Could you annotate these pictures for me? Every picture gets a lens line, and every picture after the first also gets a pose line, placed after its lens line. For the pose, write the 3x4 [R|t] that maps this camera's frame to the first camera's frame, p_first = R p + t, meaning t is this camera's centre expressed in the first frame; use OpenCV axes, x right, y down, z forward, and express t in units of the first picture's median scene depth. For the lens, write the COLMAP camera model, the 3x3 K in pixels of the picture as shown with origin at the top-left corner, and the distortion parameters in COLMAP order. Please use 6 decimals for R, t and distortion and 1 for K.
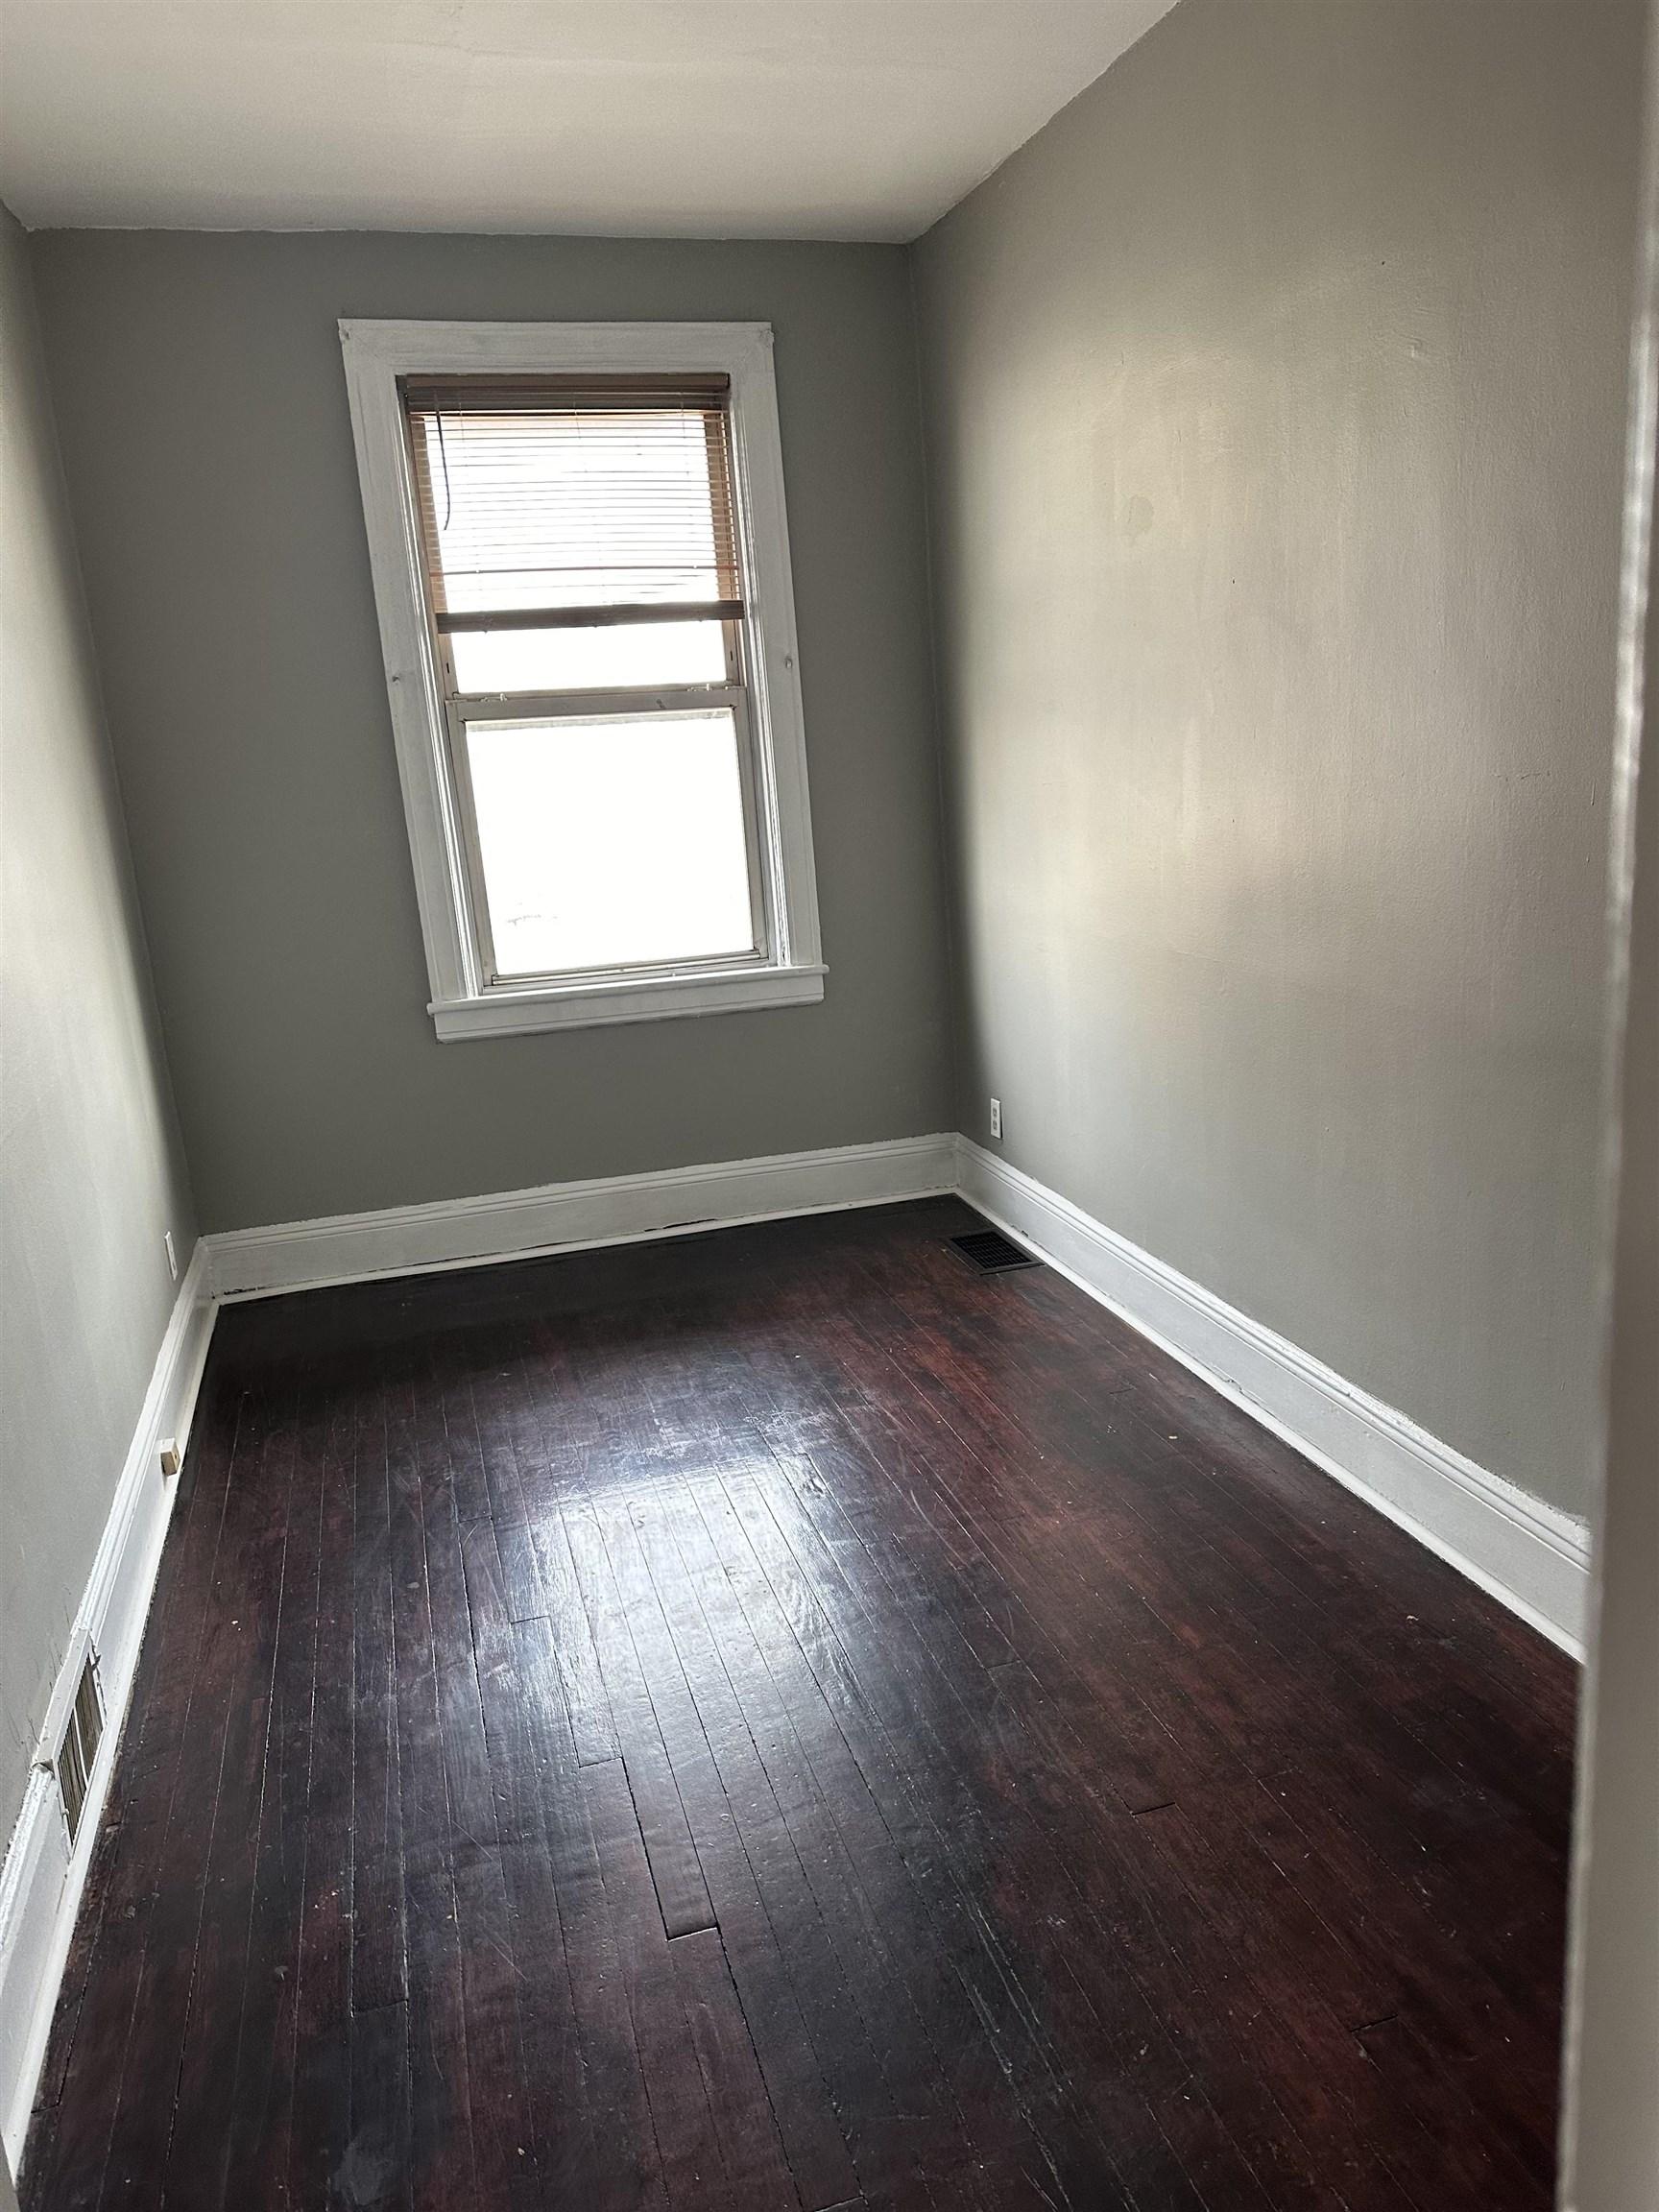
lens RADIAL K [[1512.4, 0, 822.1], [0, 1512.4, 1139.8], [0, 0, 1]] dist [0.147737, -0.263844]
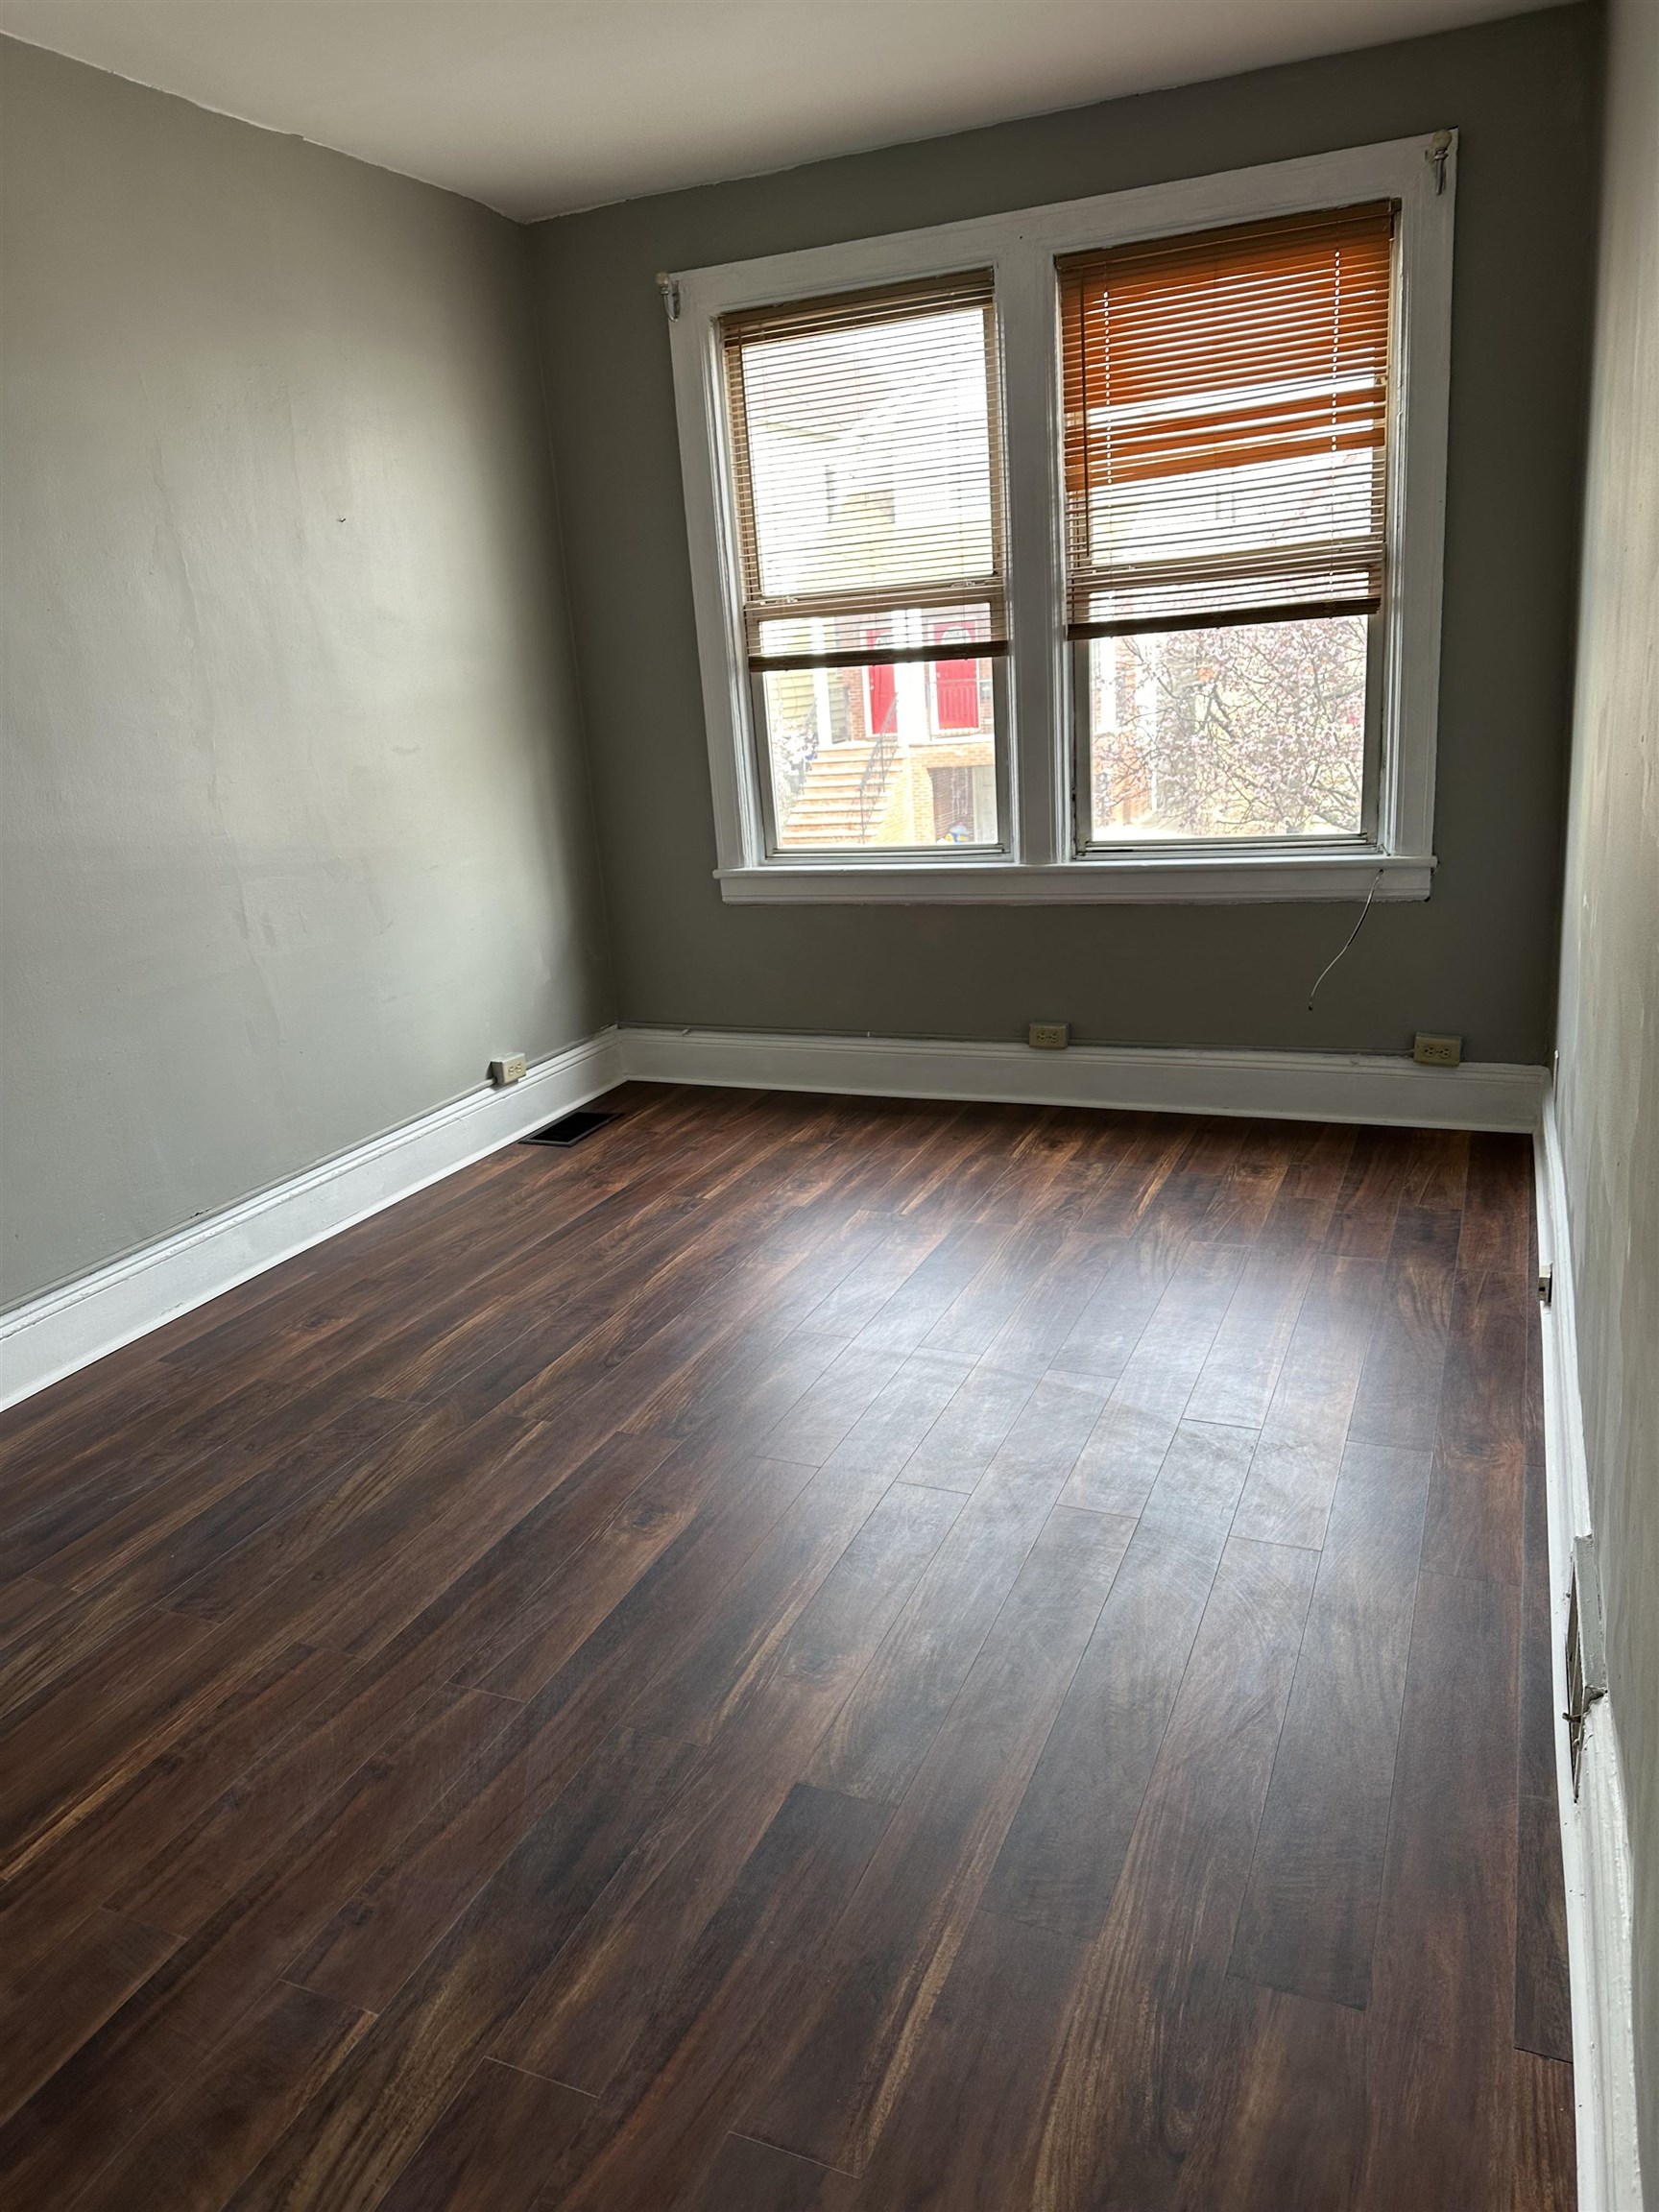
lens RADIAL K [[1512.4, 0, 822.1], [0, 1512.4, 1139.8], [0, 0, 1]] dist [0.147737, -0.263844]
pose [[0.762187, 0.205152, -0.613990, 0.558537], [-0.139708, 0.978234, 0.153427, -0.075126], [0.632102, -0.031161, 0.774259, 0.131214]]
